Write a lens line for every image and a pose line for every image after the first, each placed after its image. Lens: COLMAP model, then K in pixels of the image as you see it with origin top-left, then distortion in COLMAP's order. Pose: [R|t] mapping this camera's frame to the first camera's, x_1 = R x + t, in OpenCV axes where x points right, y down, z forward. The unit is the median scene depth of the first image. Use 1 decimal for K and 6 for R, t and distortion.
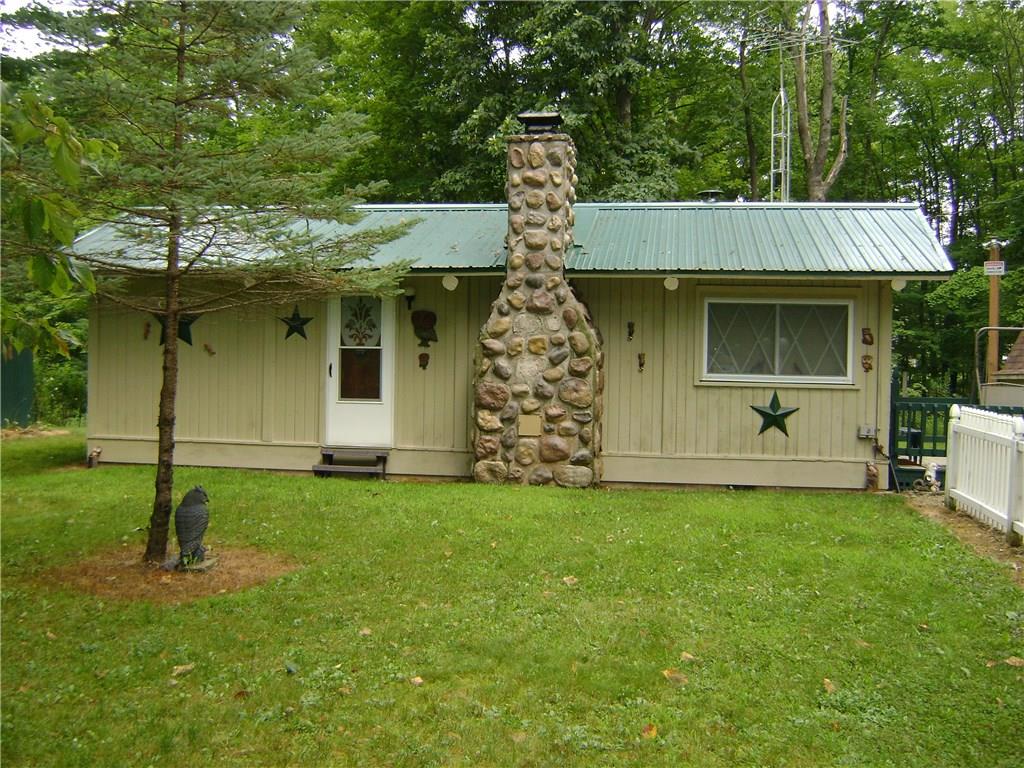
lens RADIAL K [[1044.2, 0, 510.9], [0, 1044.2, 383.1], [0, 0, 1]] dist [-0.123344, 0.000000]
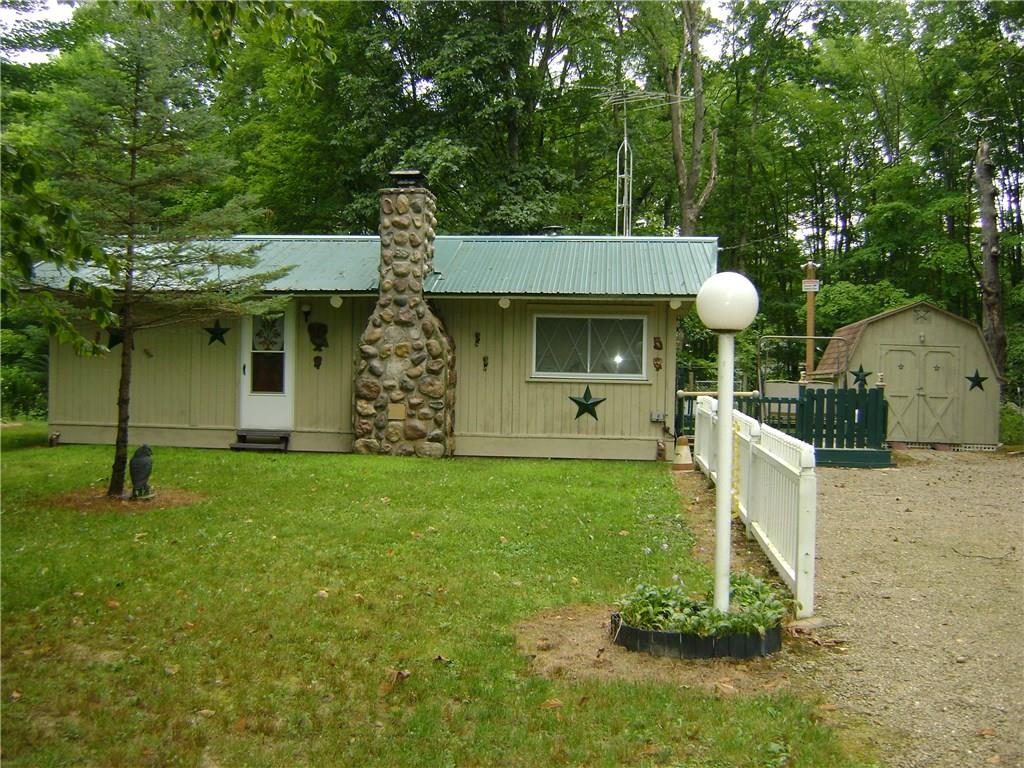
lens RADIAL K [[1044.2, 0, 513.2], [0, 1044.2, 385.4], [0, 0, 1]] dist [-0.123344, 0.000000]
pose [[0.997863, 0.000037, 0.065346, 0.077696], [0.000095, 0.999998, -0.002021, 0.010525], [-0.065346, 0.002023, 0.997861, -0.307527]]
